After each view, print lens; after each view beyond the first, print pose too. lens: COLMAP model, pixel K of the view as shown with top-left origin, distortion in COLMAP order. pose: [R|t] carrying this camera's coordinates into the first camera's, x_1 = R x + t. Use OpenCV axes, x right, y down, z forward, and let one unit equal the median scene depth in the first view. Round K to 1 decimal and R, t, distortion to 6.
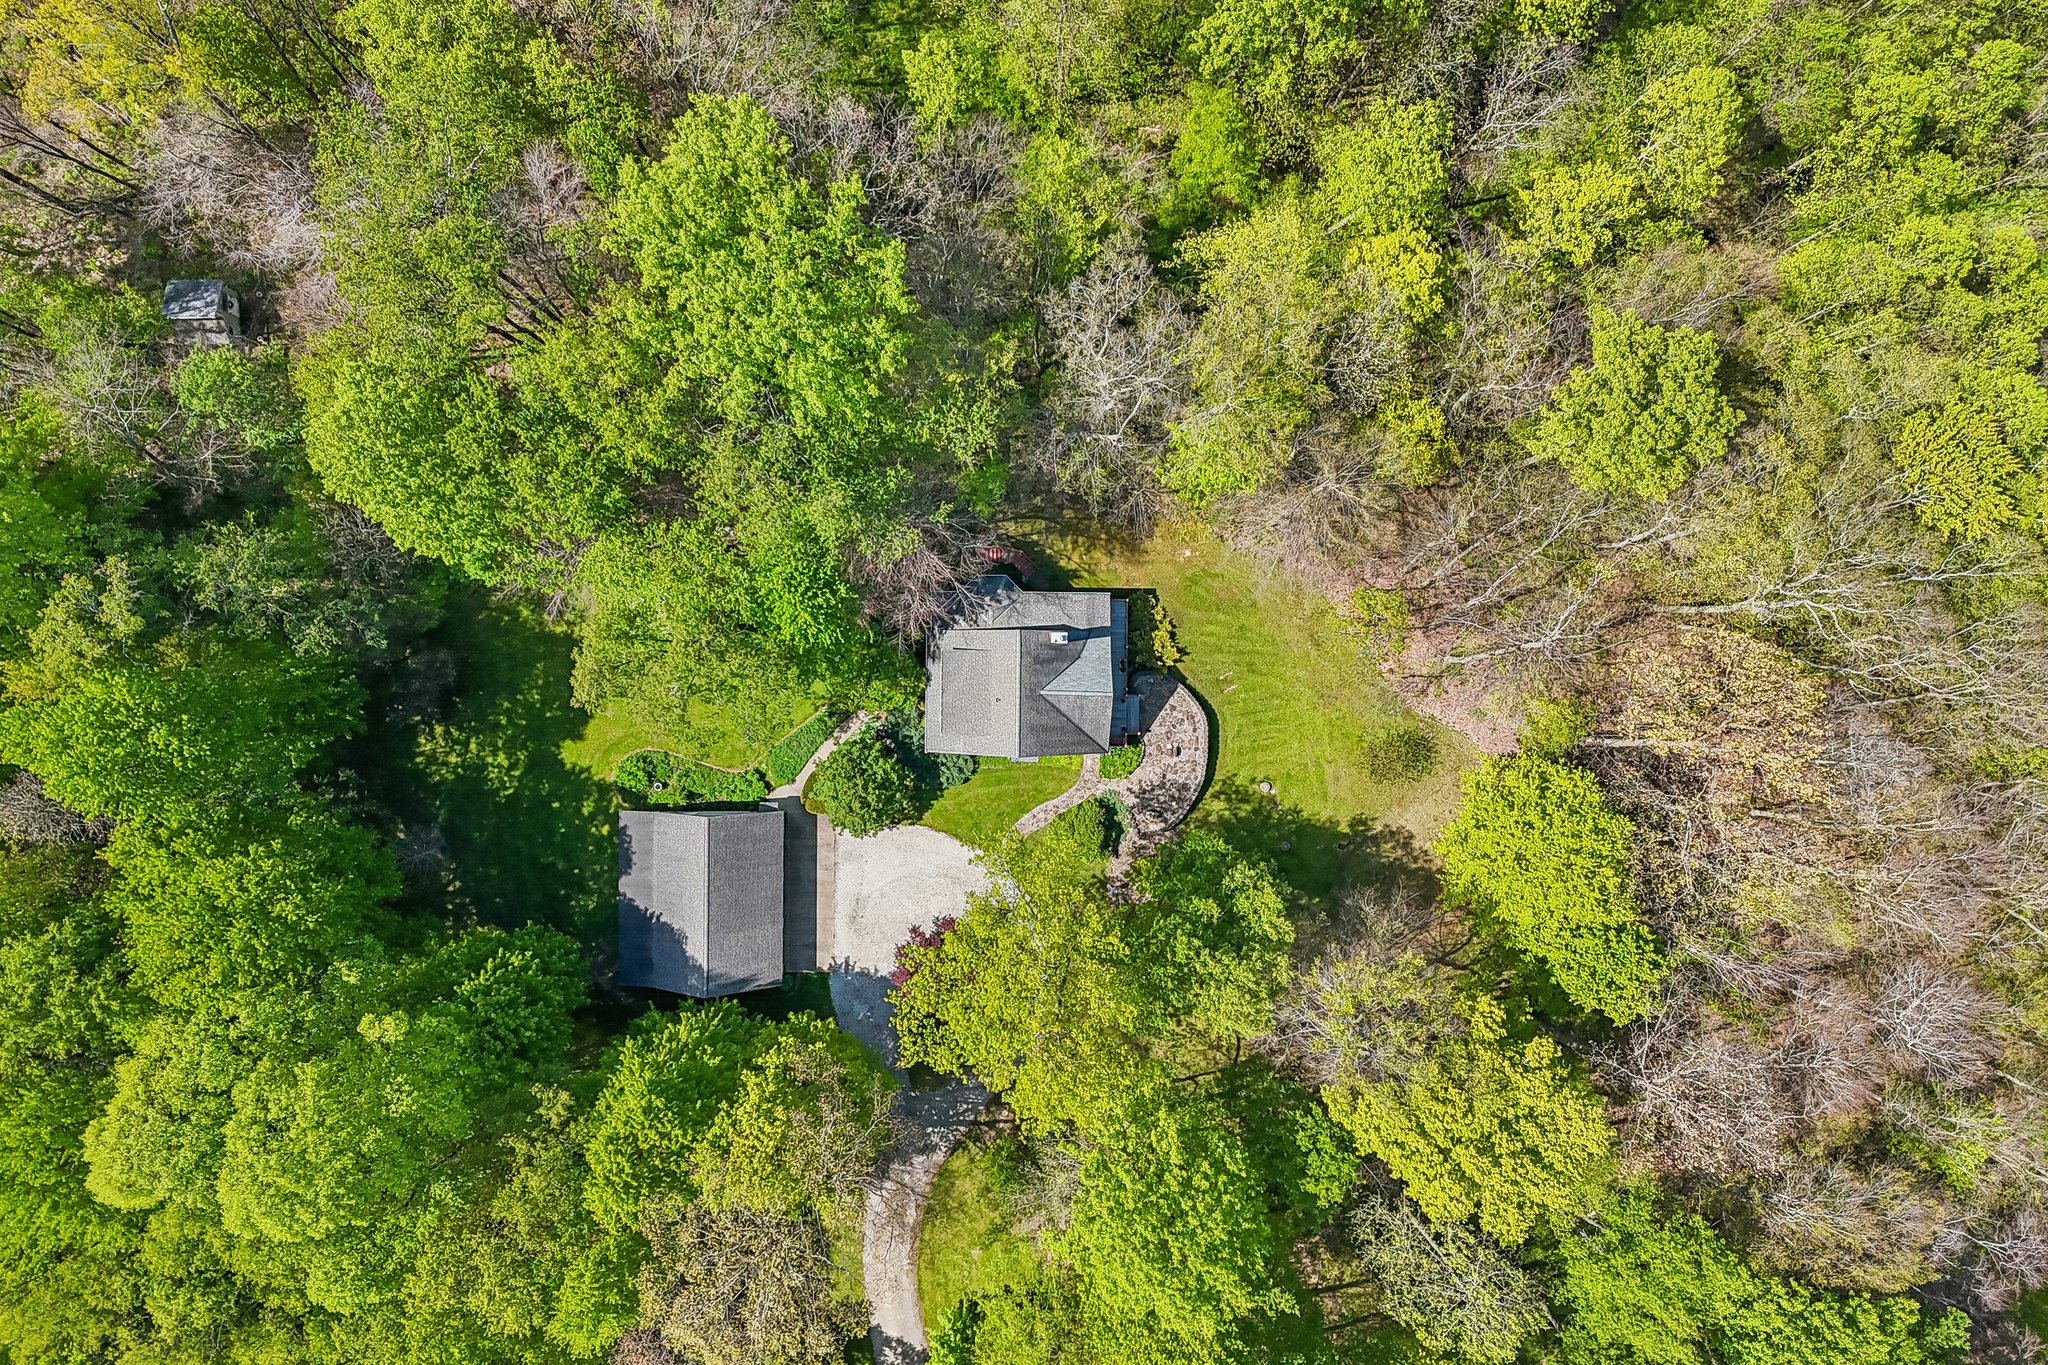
lens RADIAL K [[1511.3, 0, 1026.9], [0, 1511.3, 679.2], [0, 0, 1]] dist [0.042976, -0.030457]
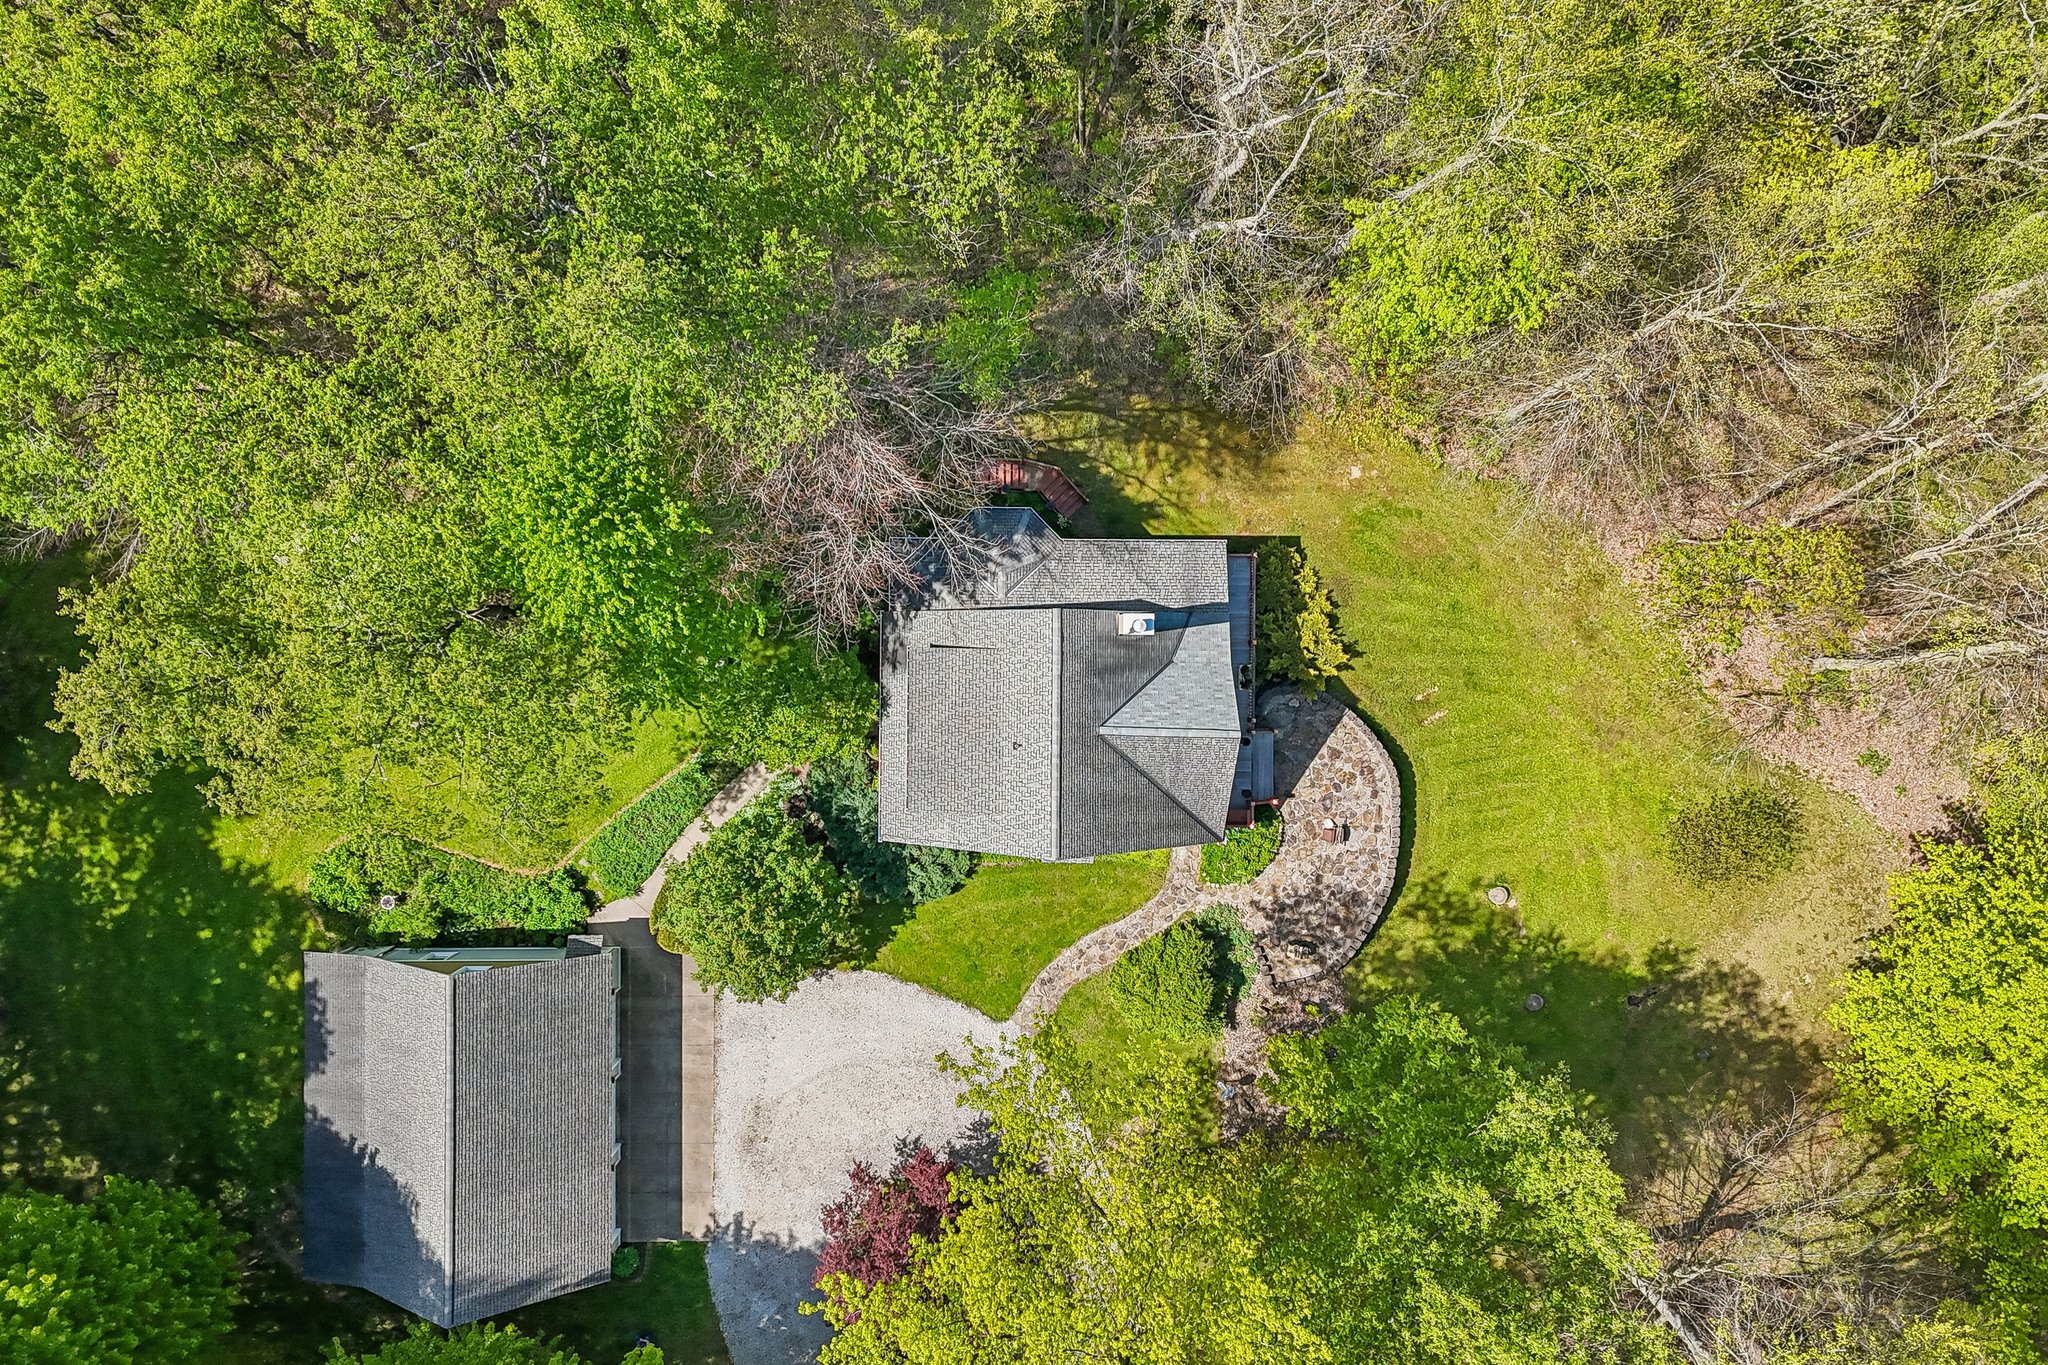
lens RADIAL K [[1511.3, 0, 1022.9], [0, 1511.3, 676.0], [0, 0, 1]] dist [0.042976, -0.030457]
pose [[0.999986, -0.002363, -0.004665, -0.013489], [0.002359, 0.999997, -0.000878, -0.008975], [0.004667, 0.000867, 0.999989, 0.458425]]
